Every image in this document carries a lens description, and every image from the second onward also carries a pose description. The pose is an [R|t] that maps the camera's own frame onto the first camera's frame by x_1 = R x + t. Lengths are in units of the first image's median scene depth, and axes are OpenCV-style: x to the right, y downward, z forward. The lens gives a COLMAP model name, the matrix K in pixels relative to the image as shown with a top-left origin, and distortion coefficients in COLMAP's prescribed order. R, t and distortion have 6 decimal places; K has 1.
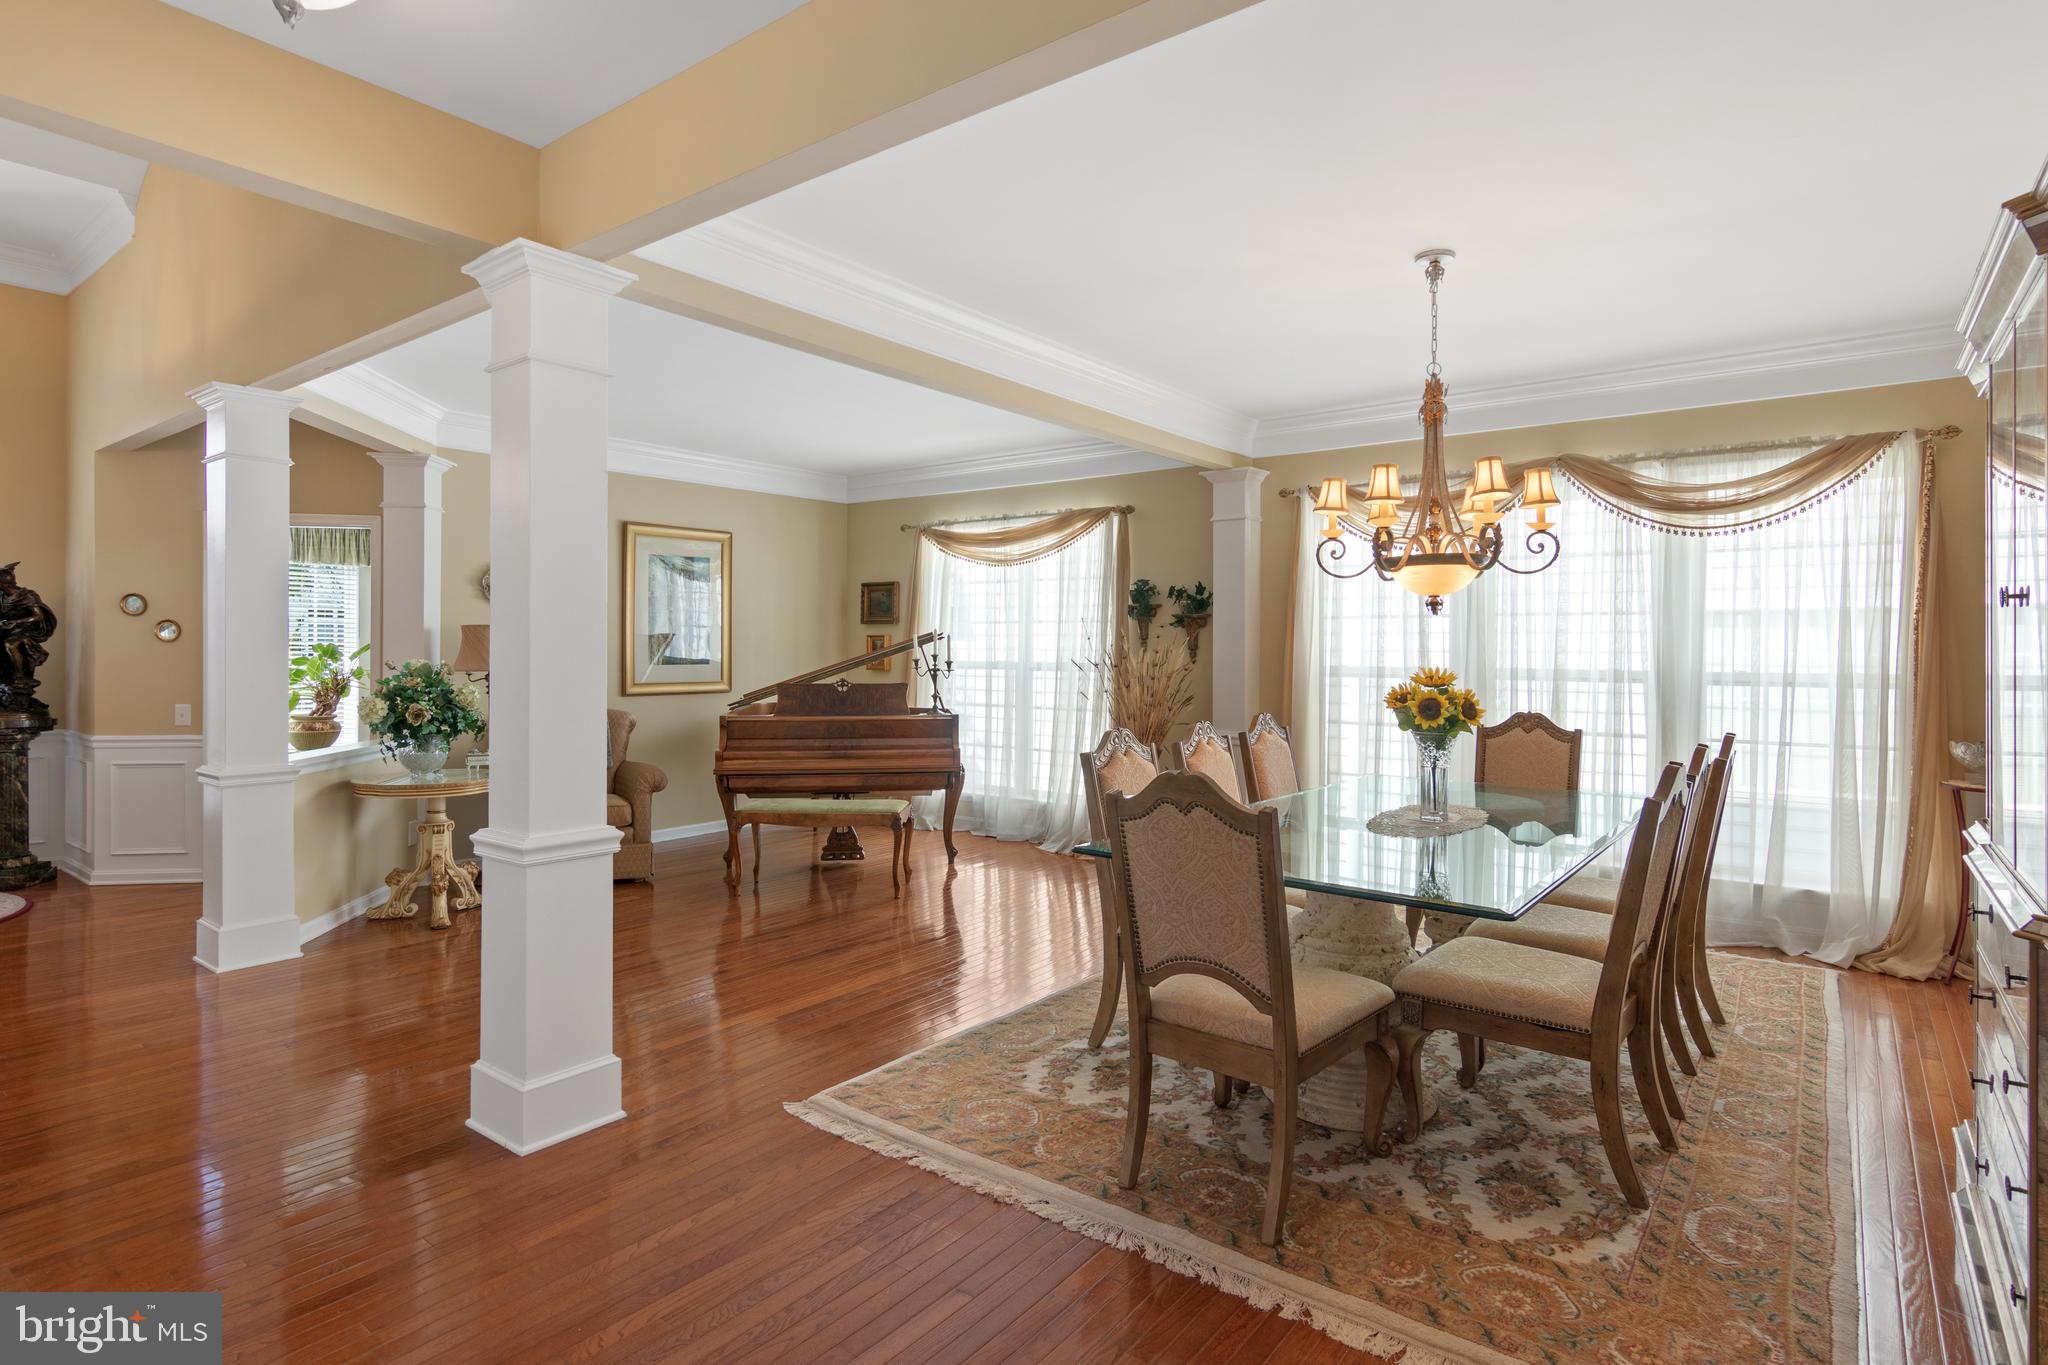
lens RADIAL K [[1054.0, 0, 1040.2], [0, 1054.0, 661.8], [0, 0, 1]] dist [-0.003867, 0.000486]
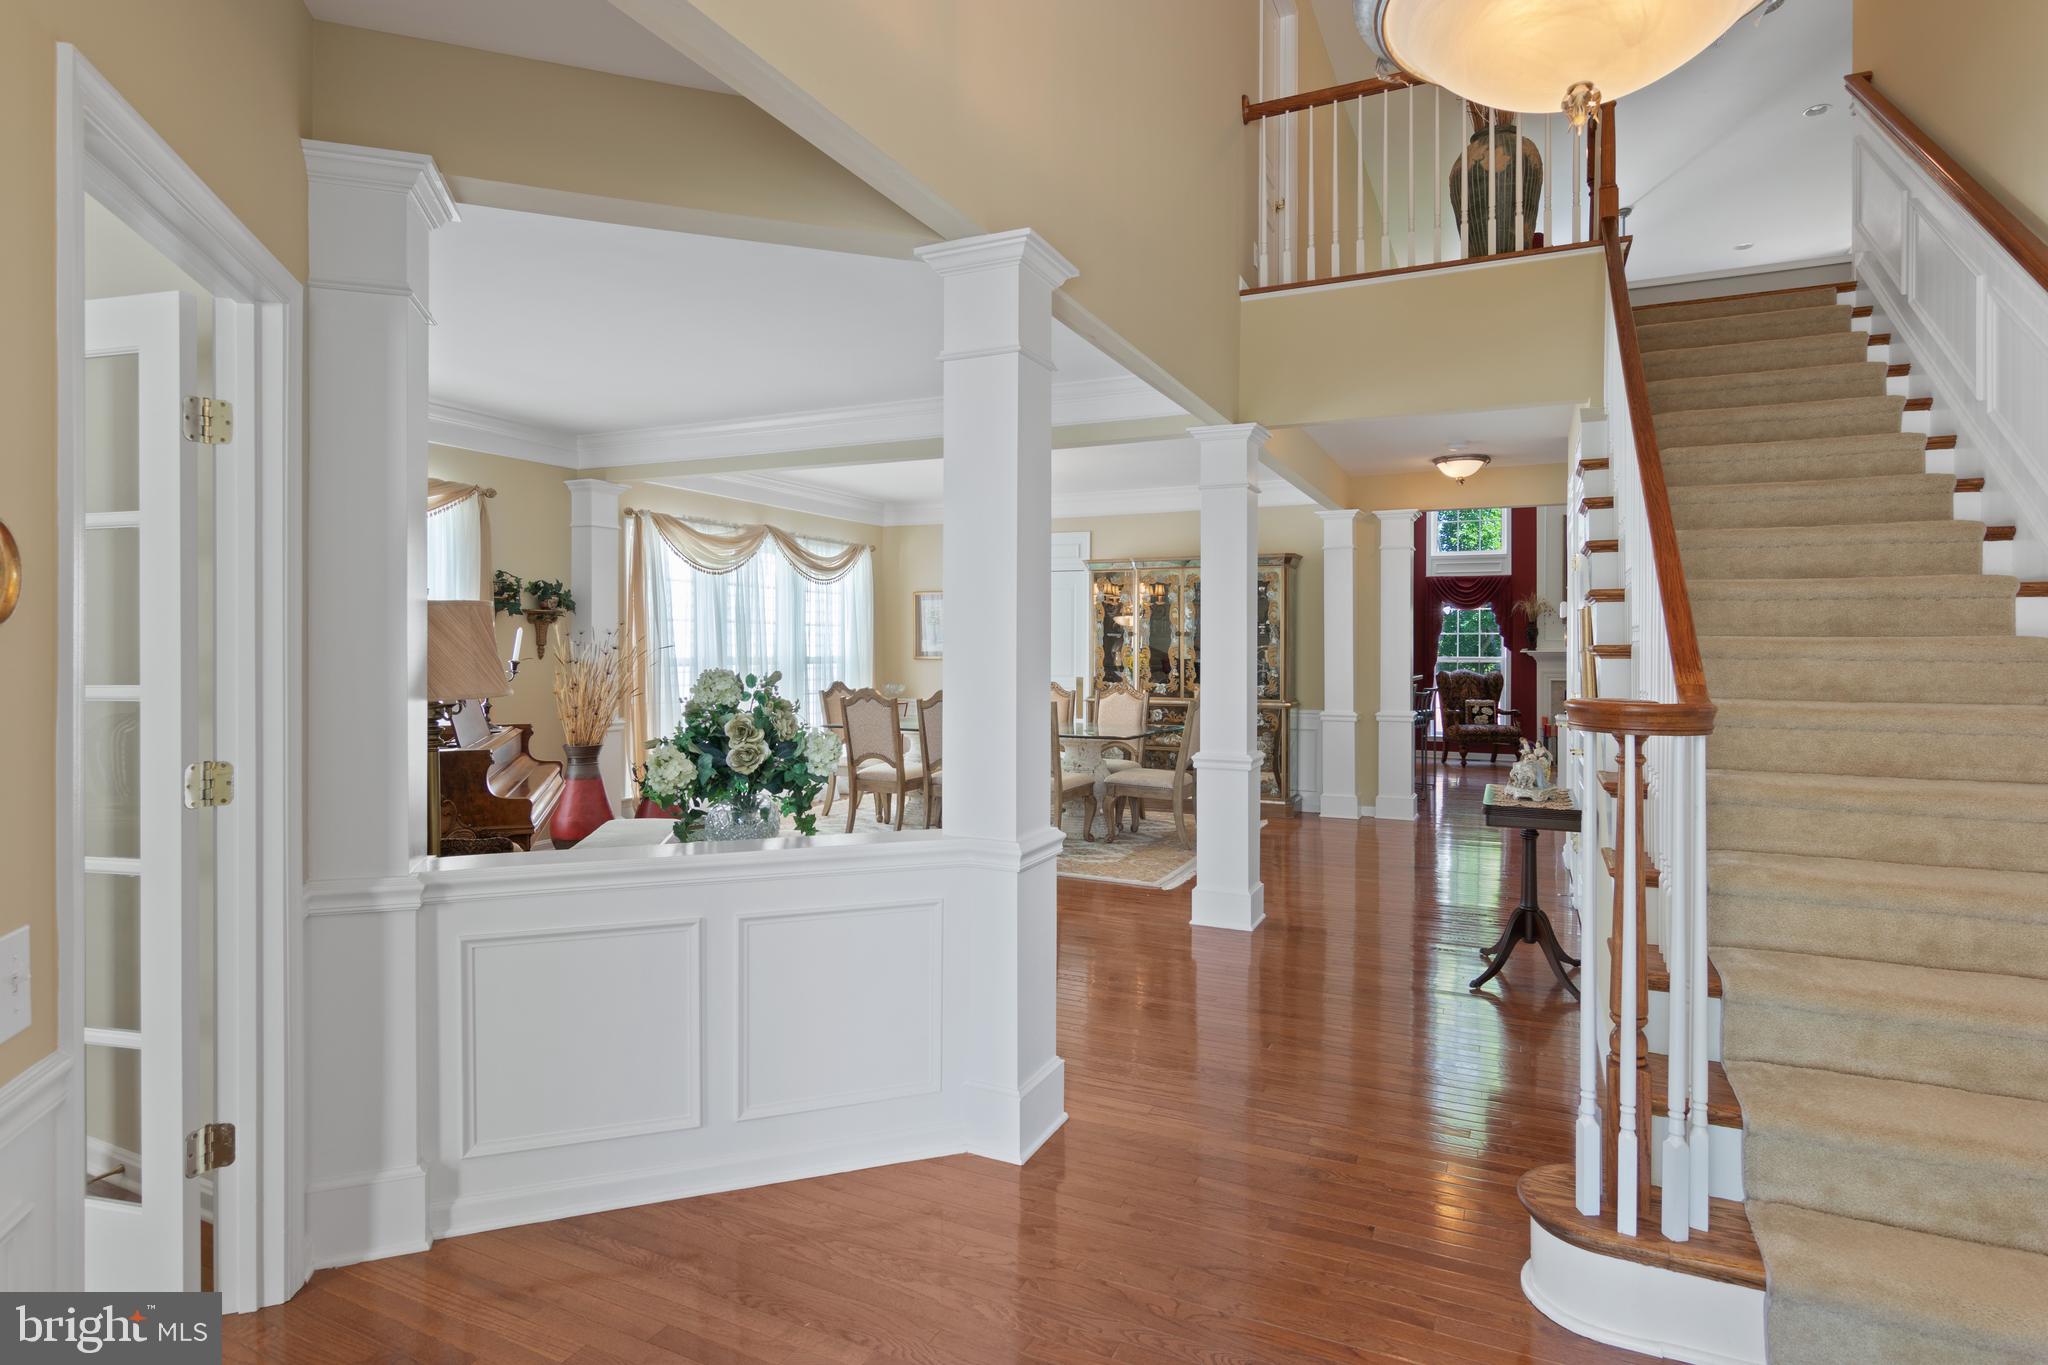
lens RADIAL K [[1059.1, 0, 1043.5], [0, 1059.1, 651.4], [0, 0, 1]] dist [-0.002315, 0.001834]
pose [[-0.219270, -0.009709, 0.975616, -0.993144], [0.007465, 0.999905, 0.011628, -0.014752], [-0.975636, 0.009832, -0.219176, 0.789996]]
